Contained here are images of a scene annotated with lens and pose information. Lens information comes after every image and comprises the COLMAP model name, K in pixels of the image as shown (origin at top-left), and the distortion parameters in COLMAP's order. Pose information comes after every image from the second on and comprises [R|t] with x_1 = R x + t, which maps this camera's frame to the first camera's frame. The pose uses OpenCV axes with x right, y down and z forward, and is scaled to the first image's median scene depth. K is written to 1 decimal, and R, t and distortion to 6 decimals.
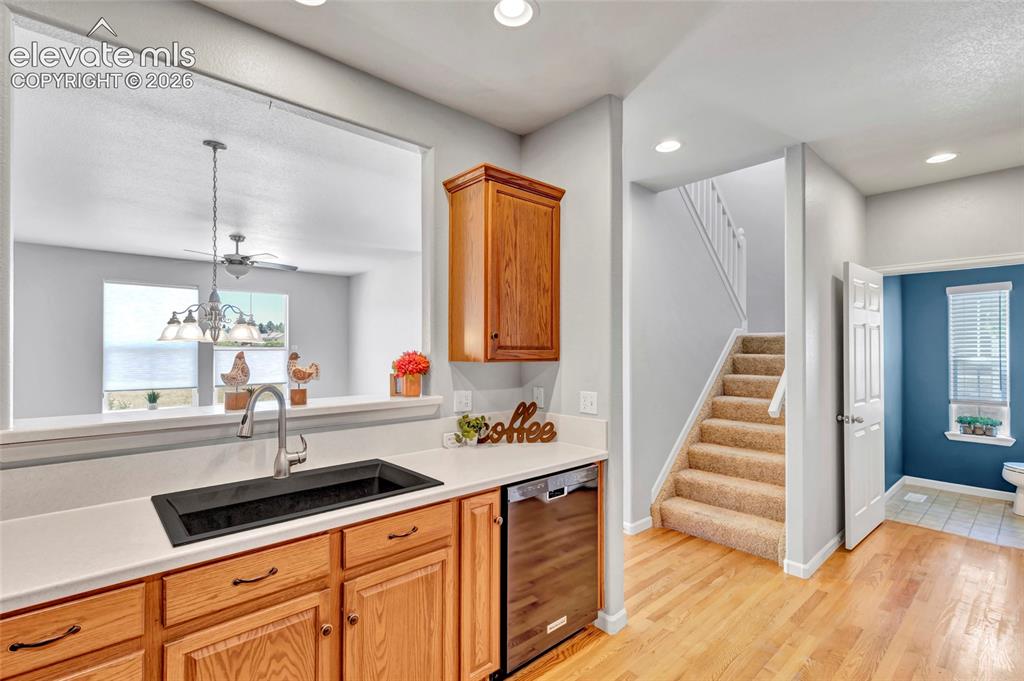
lens RADIAL K [[472.9, 0, 511.9], [0, 472.9, 342.9], [0, 0, 1]] dist [0.008511, -0.003081]
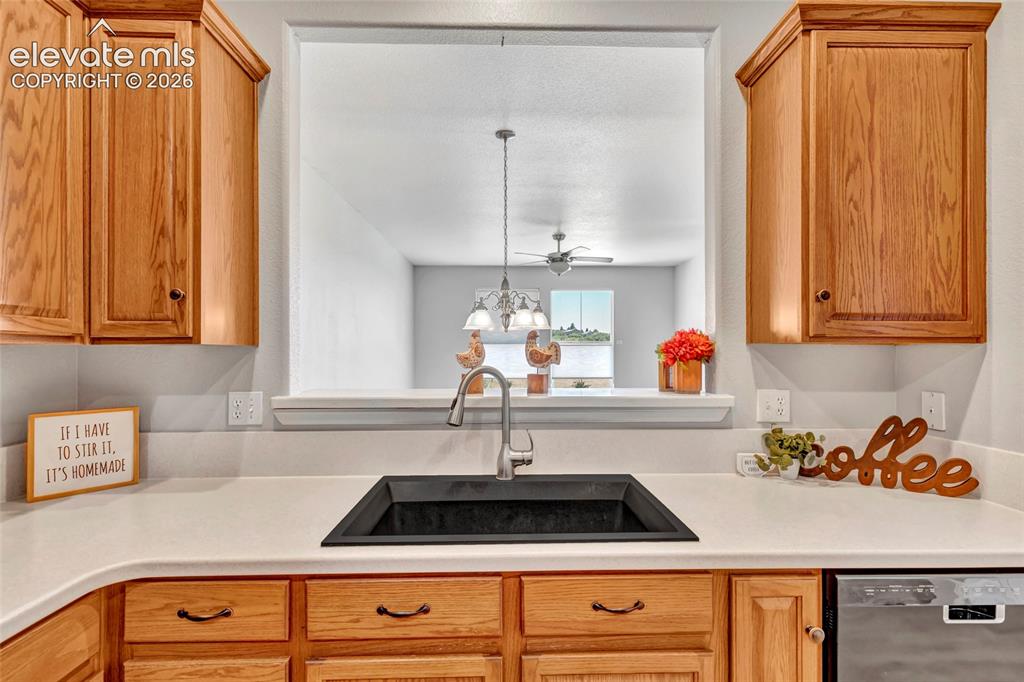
lens RADIAL K [[472.9, 0, 512.4], [0, 472.9, 345.2], [0, 0, 1]] dist [0.008511, -0.003081]
pose [[0.761770, -0.005419, -0.647824, 0.049091], [0.007917, 0.999968, 0.000945, 0.041144], [0.647799, -0.005849, 0.761789, 0.311948]]
